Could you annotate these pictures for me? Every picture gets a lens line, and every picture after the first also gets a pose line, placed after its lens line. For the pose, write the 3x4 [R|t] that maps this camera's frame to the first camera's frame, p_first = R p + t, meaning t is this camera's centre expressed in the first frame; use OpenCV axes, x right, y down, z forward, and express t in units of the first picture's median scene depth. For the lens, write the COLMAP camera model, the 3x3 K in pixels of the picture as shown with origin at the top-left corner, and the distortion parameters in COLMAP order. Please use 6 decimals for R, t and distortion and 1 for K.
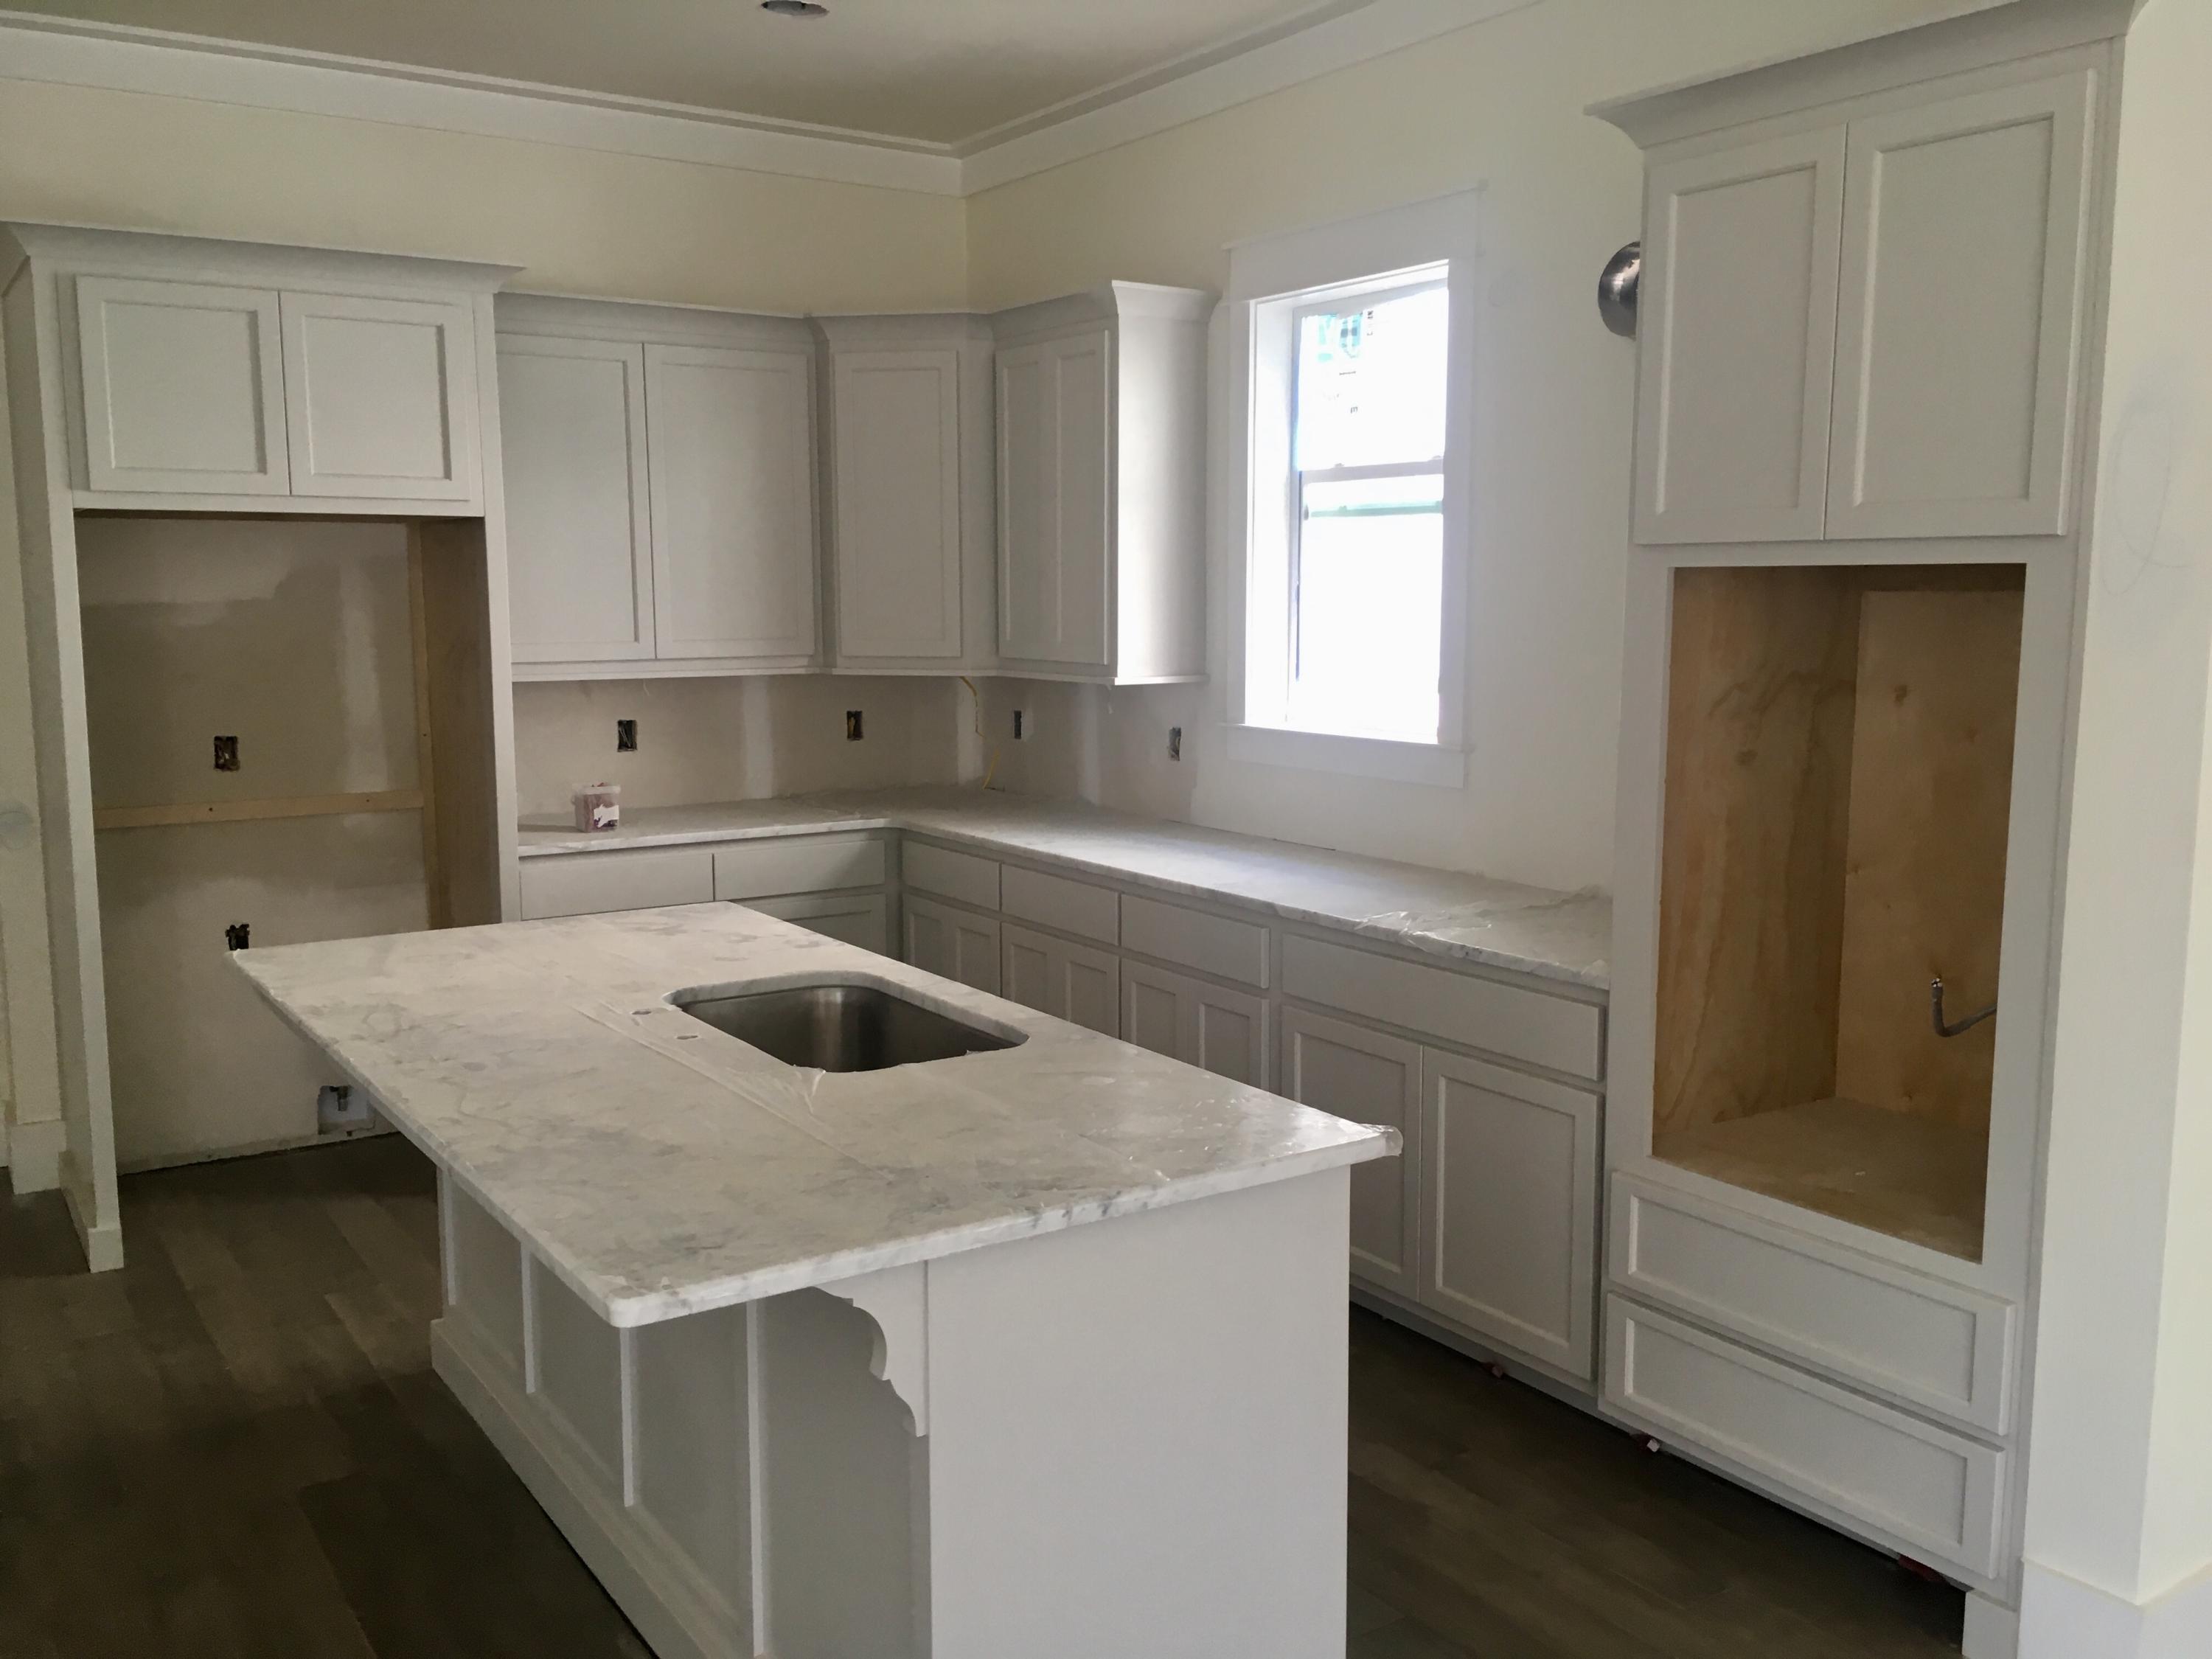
lens RADIAL K [[1905.6, 0, 1098.9], [0, 1905.6, 843.1], [0, 0, 1]] dist [0.076460, -0.097683]
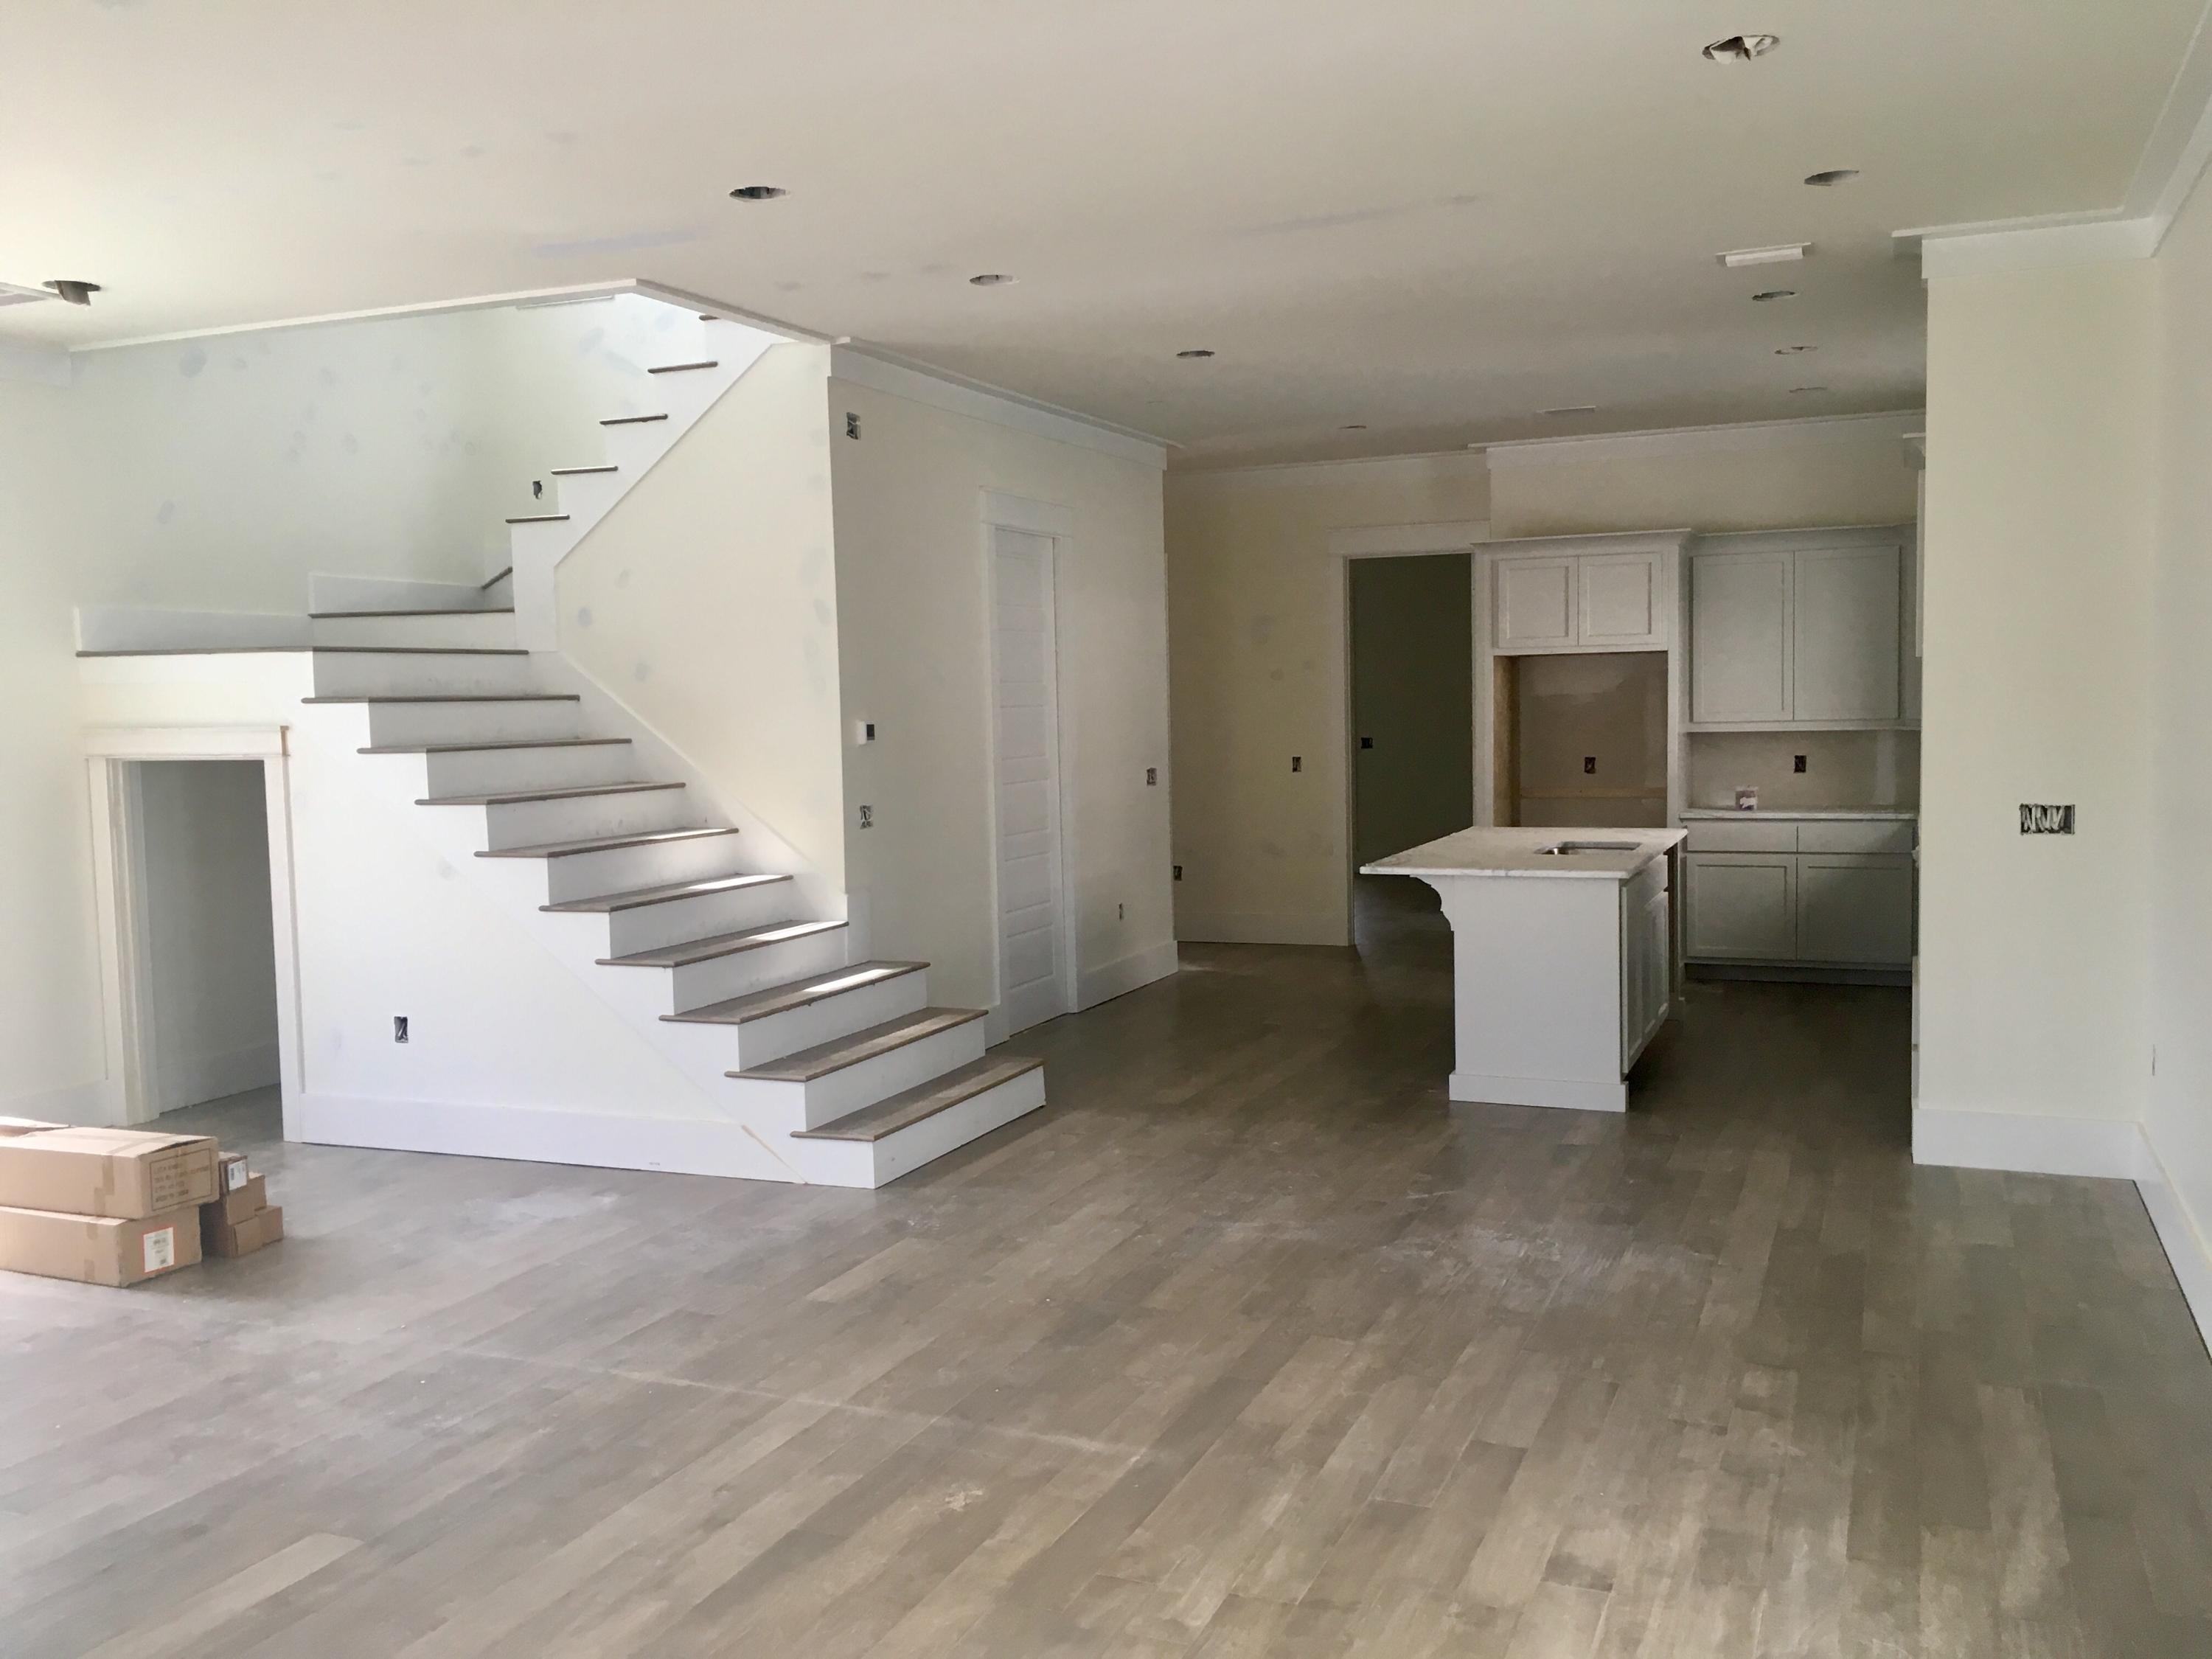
lens RADIAL K [[1905.6, 0, 1098.9], [0, 1905.6, 843.1], [0, 0, 1]] dist [0.076460, -0.097683]
pose [[0.555012, 0.054065, -0.830084, 1.007295], [-0.094754, 0.995500, 0.001485, 0.087287], [0.826428, 0.077829, 0.557637, -0.609827]]
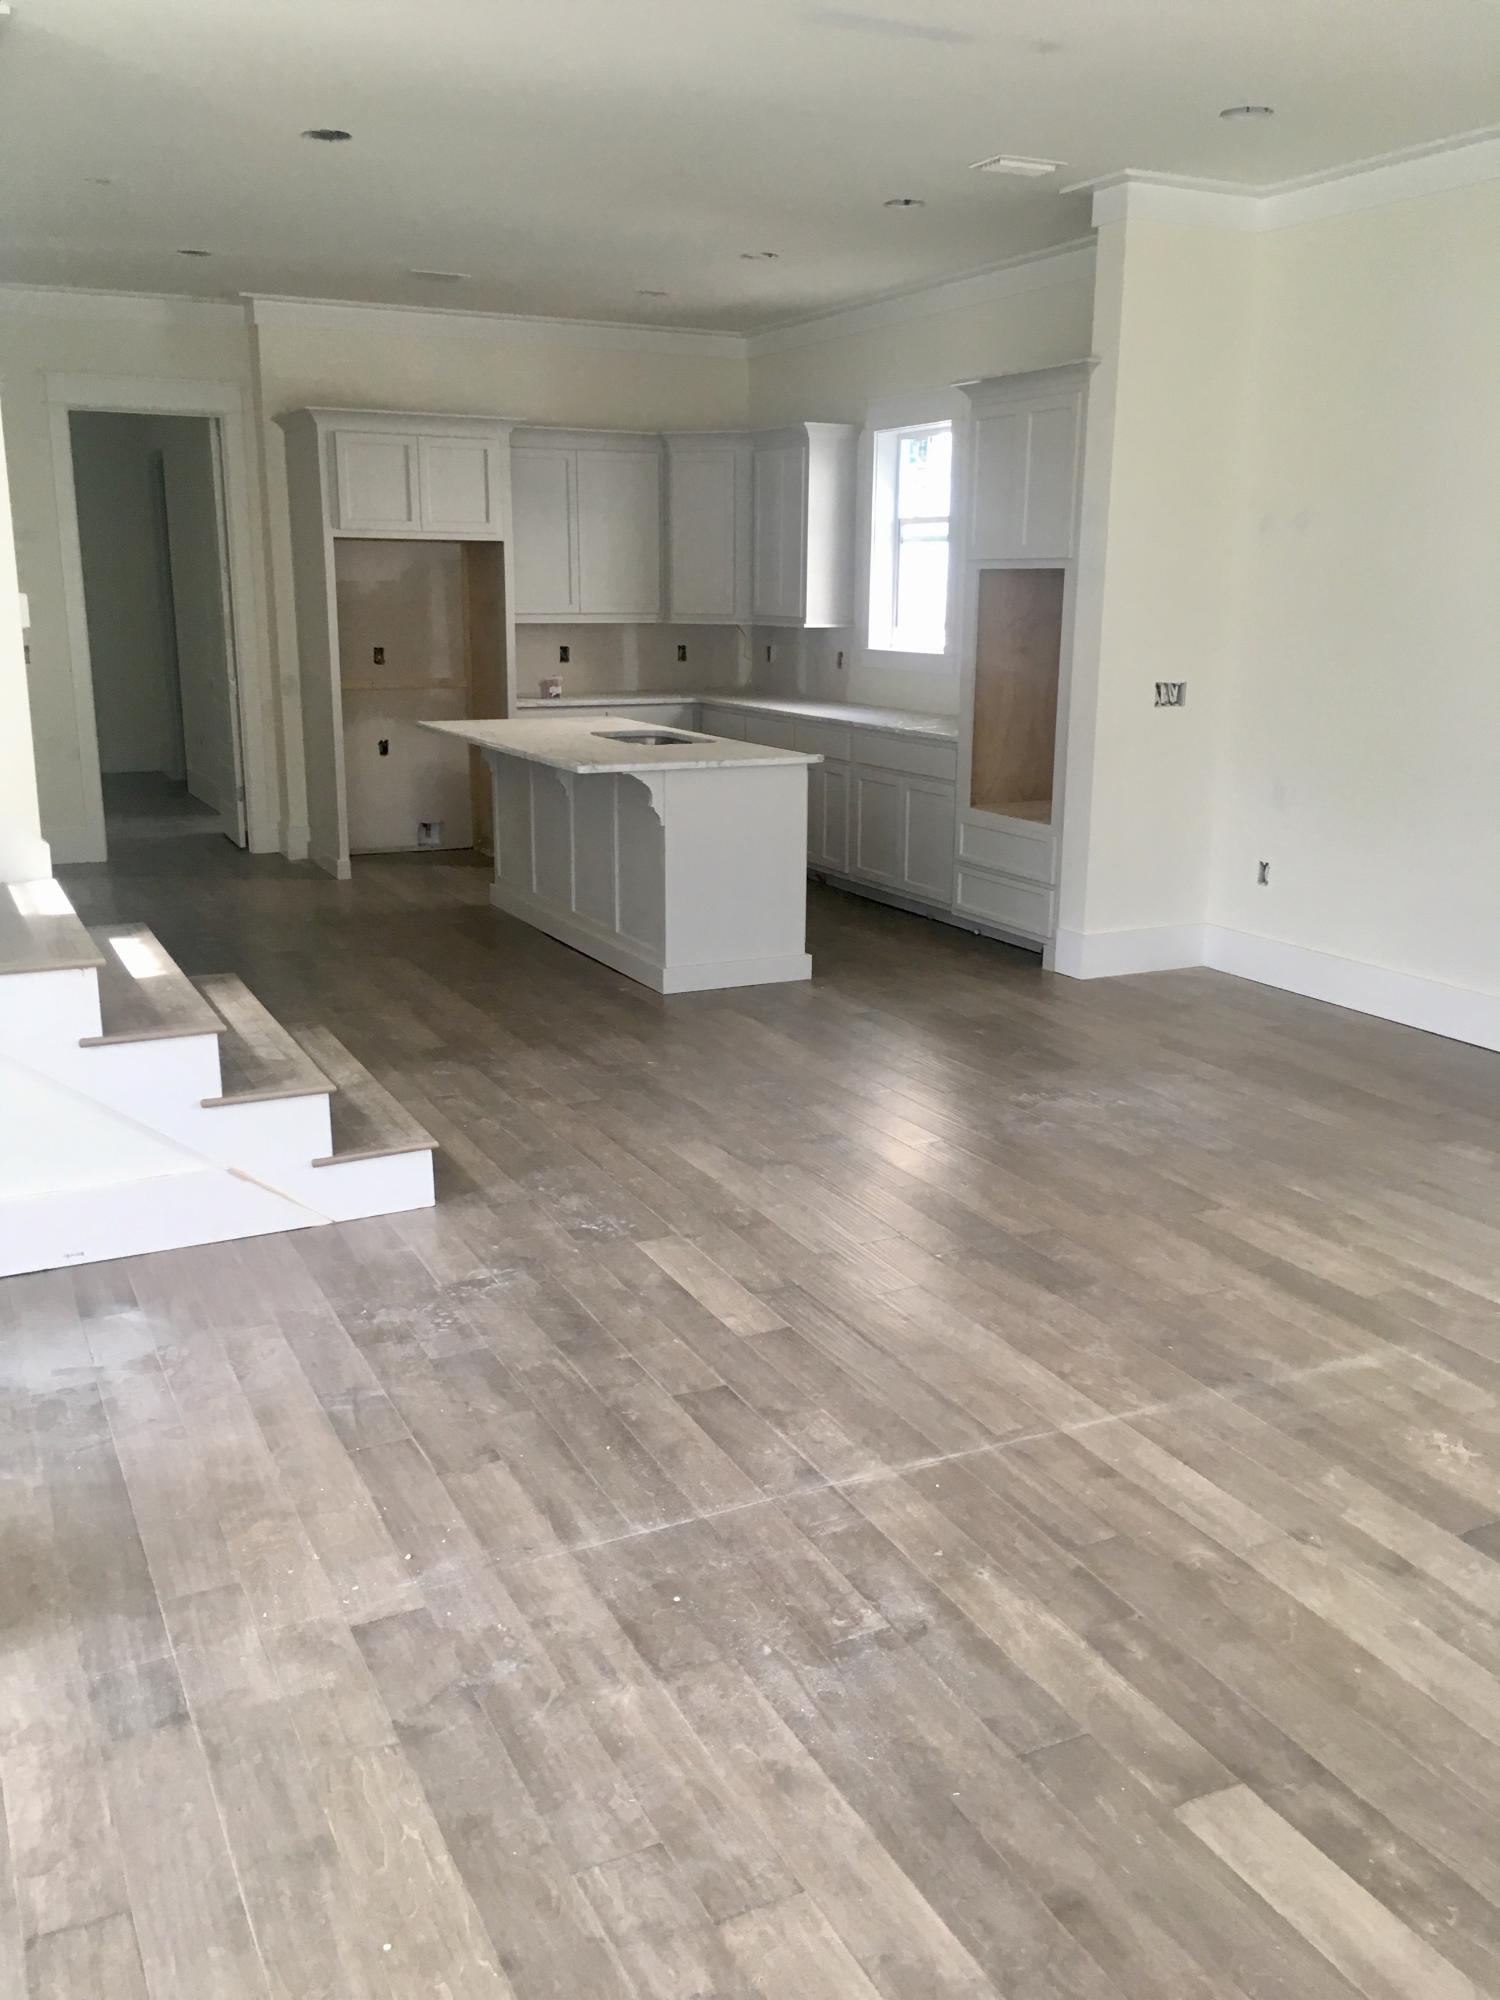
lens RADIAL K [[1722.9, 0, 758.0], [0, 1722.9, 1005.3], [0, 0, 1]] dist [0.076460, -0.097683]
pose [[0.992985, 0.036310, -0.112525, 0.182921], [-0.024640, 0.994333, 0.103419, 0.128192], [0.115642, -0.099920, 0.988252, -0.860800]]
